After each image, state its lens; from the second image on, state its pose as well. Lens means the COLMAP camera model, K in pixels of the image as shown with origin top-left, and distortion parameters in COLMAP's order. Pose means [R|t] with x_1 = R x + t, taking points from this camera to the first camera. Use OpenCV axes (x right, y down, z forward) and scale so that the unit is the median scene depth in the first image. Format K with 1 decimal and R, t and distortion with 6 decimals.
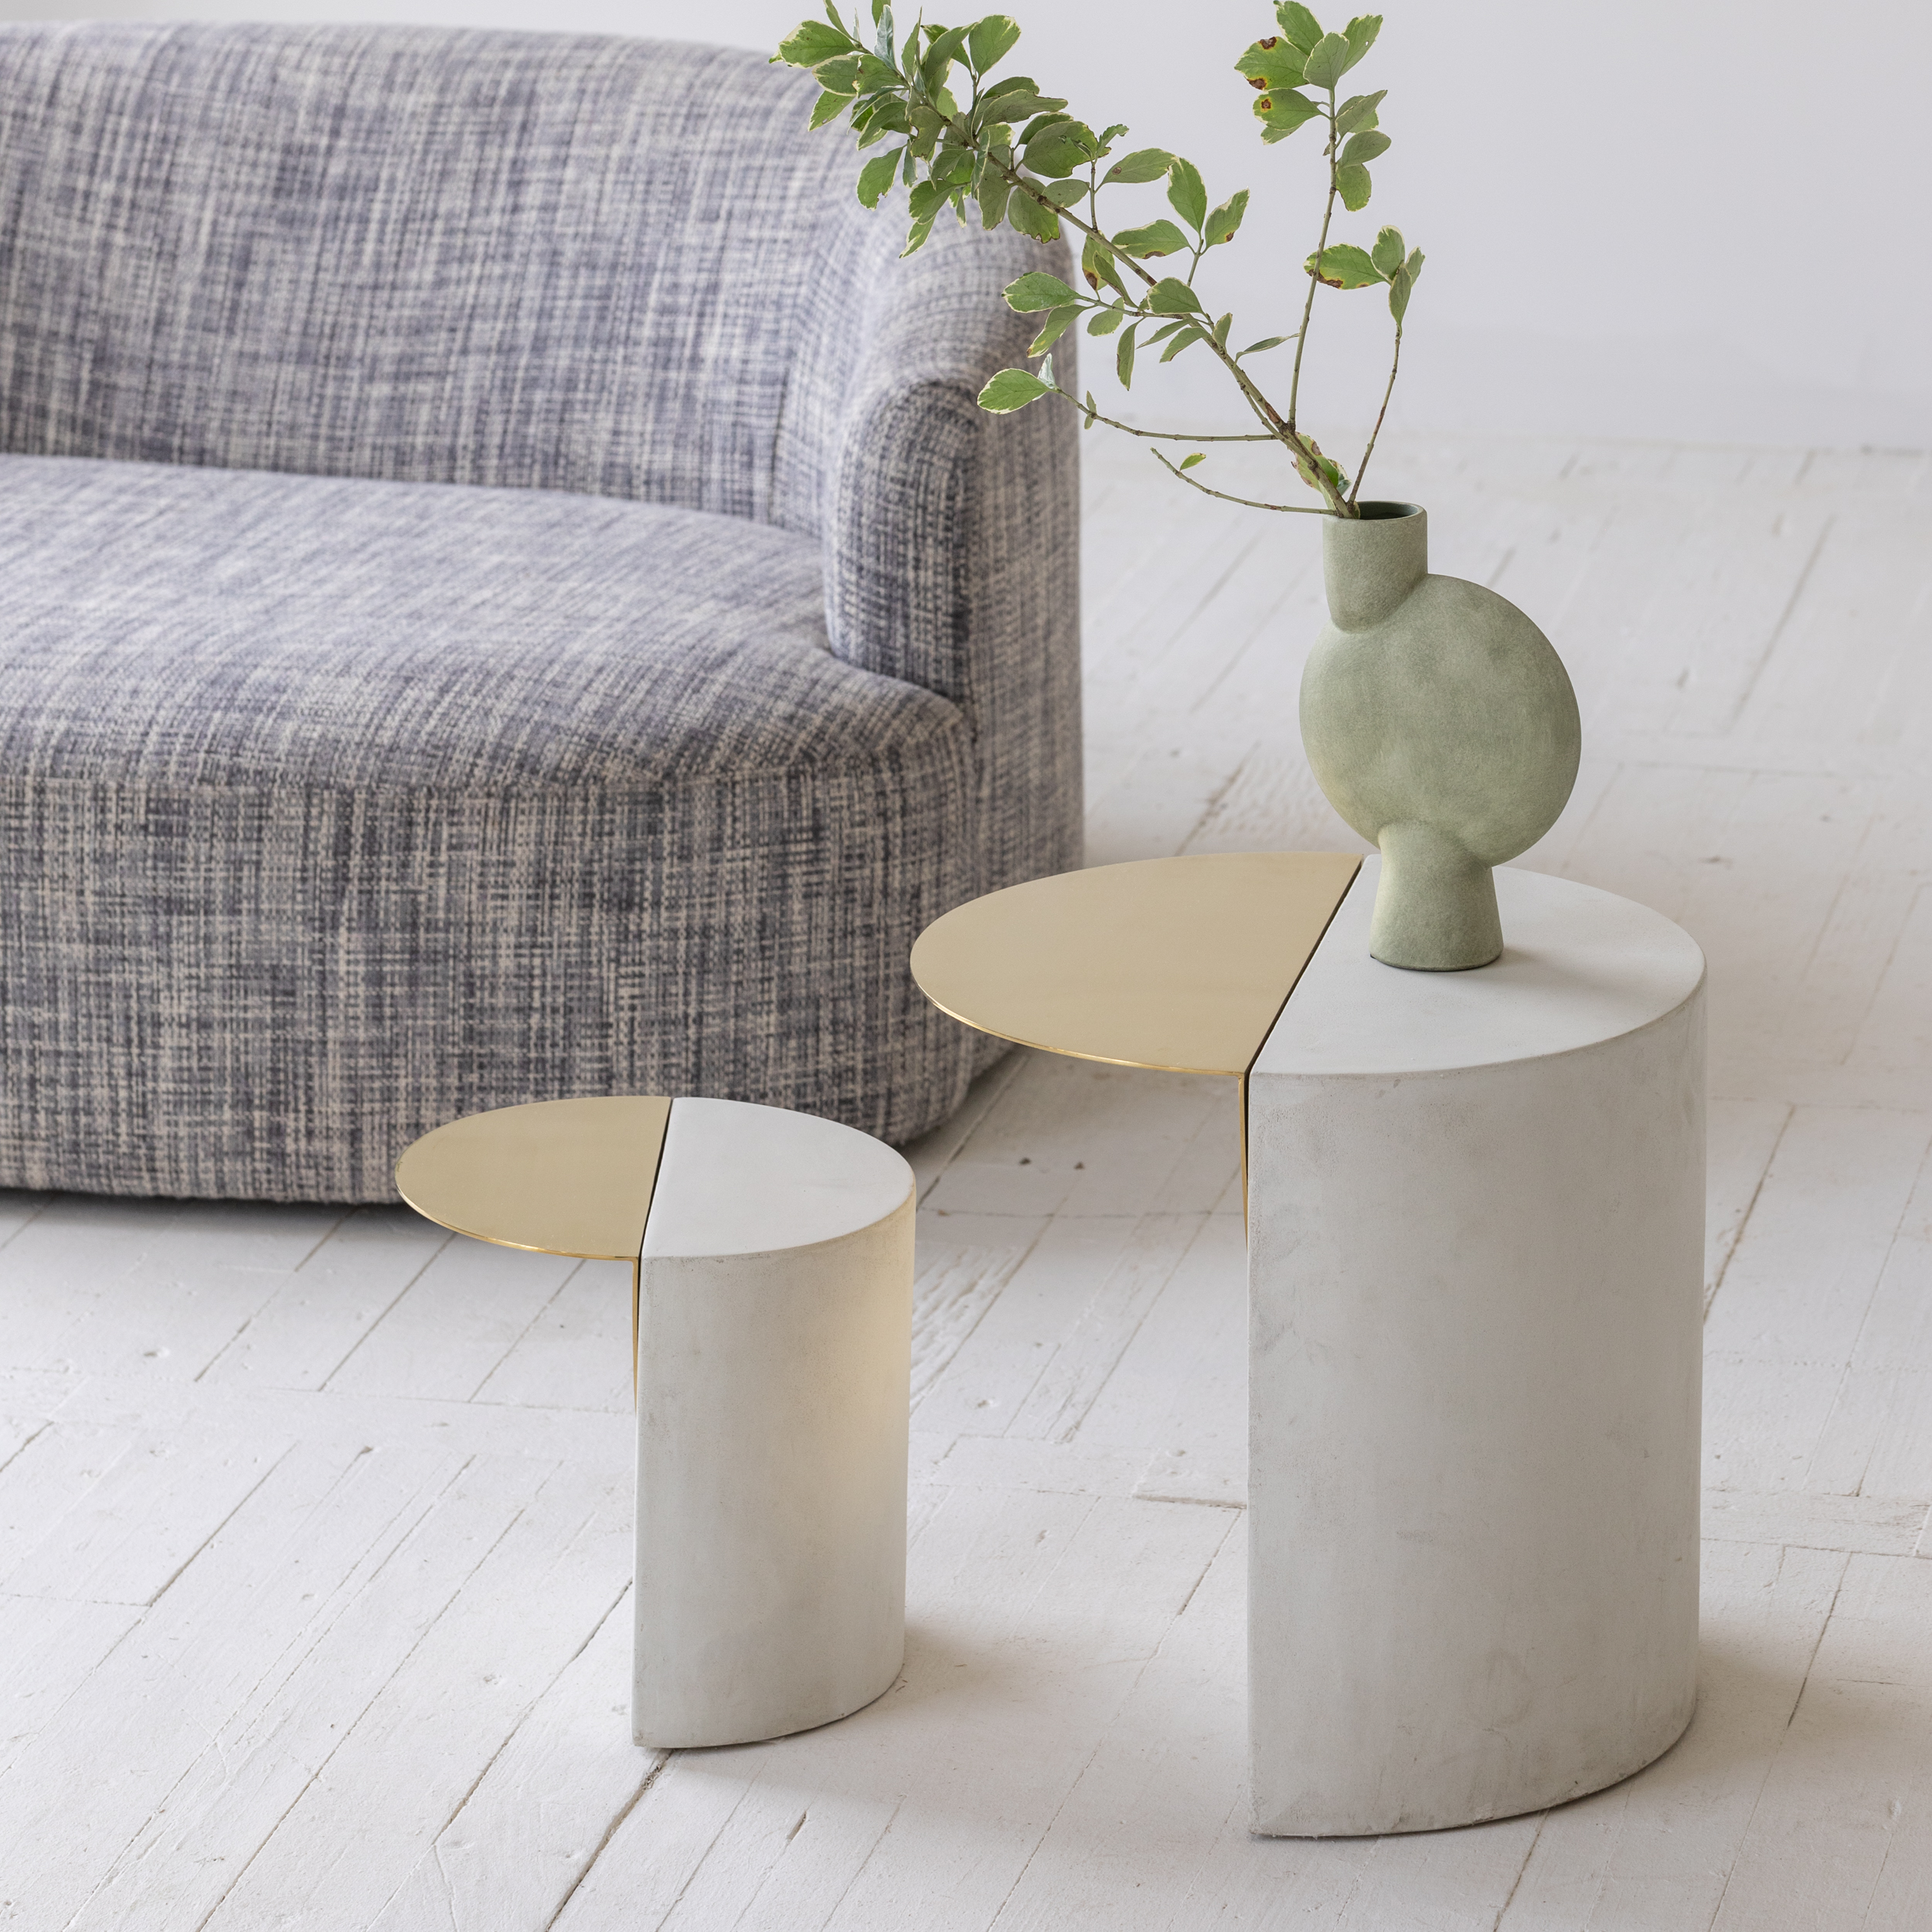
lens RADIAL K [[8322.0, 0, 958.2], [0, 8322.0, 955.5], [0, 0, 1]] dist [0.132091, 0.000000]
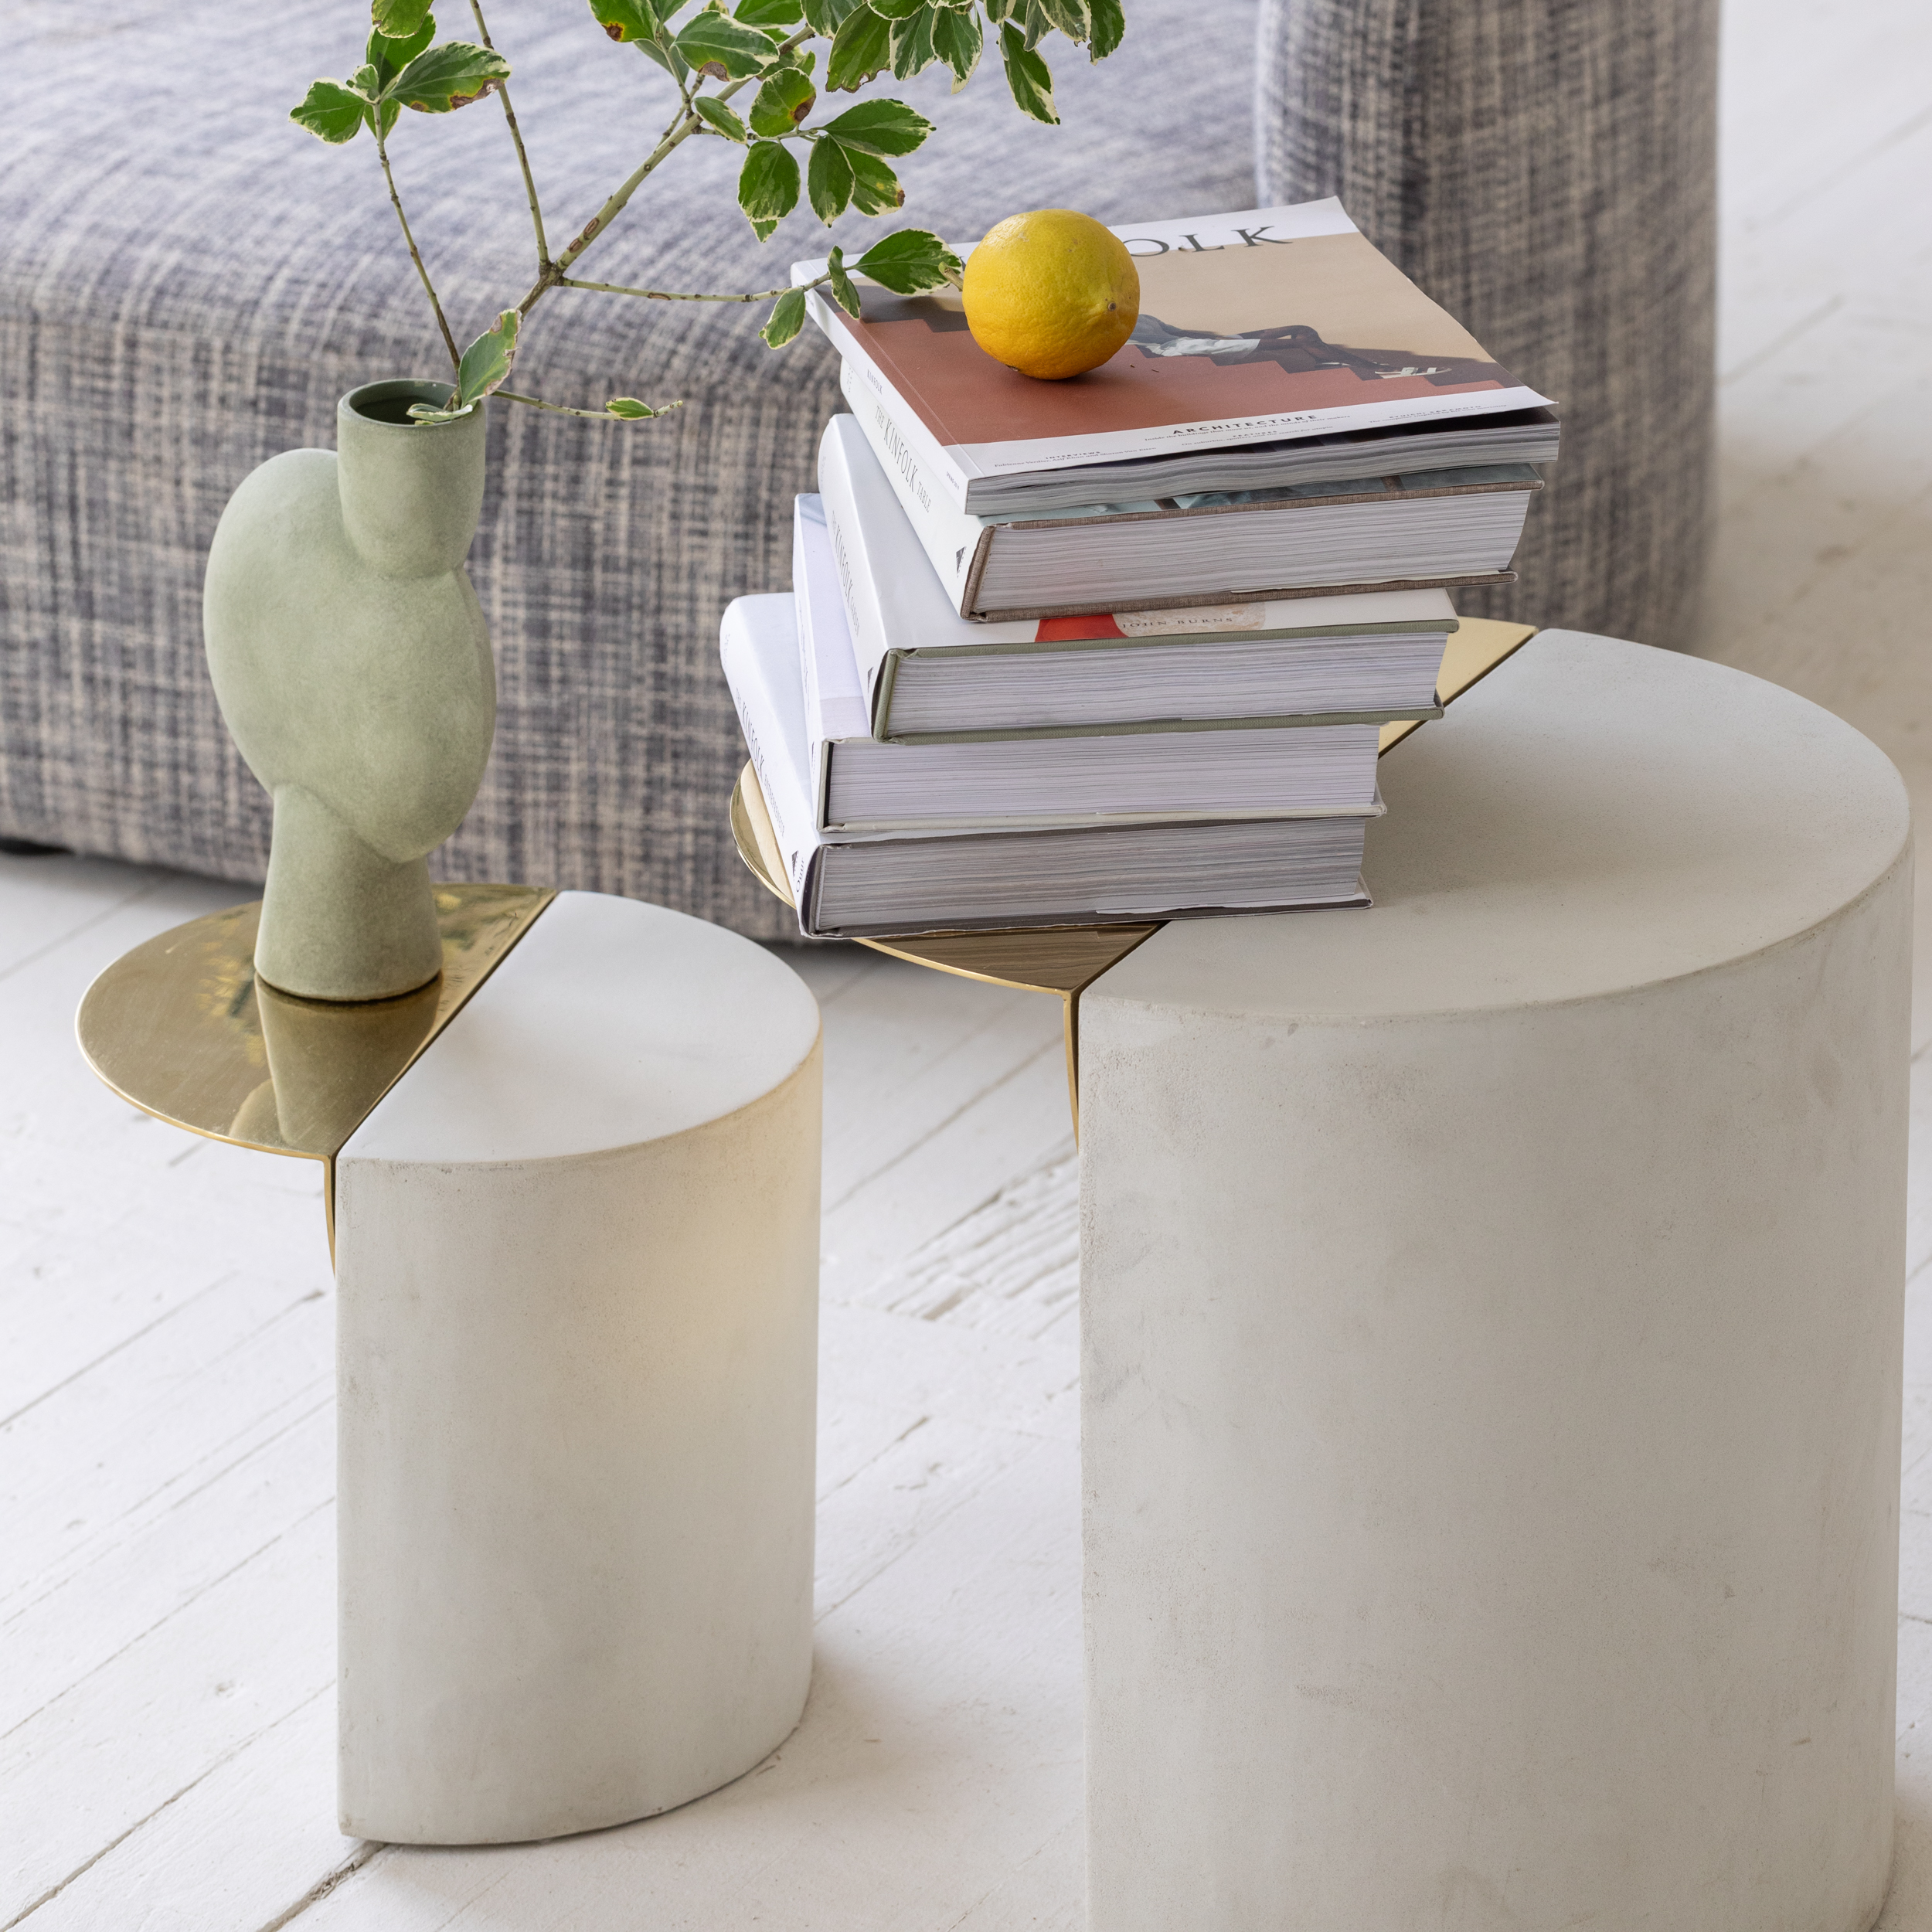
lens RADIAL K [[8322.0, 0, 1017.7], [0, 8322.0, 756.4], [0, 0, 1]] dist [0.132091, 0.000000]
pose [[0.968078, 0.083502, -0.236331, 0.148545], [-0.069063, 0.995241, 0.068742, -0.039951], [0.240946, -0.050226, 0.969238, 0.286435]]
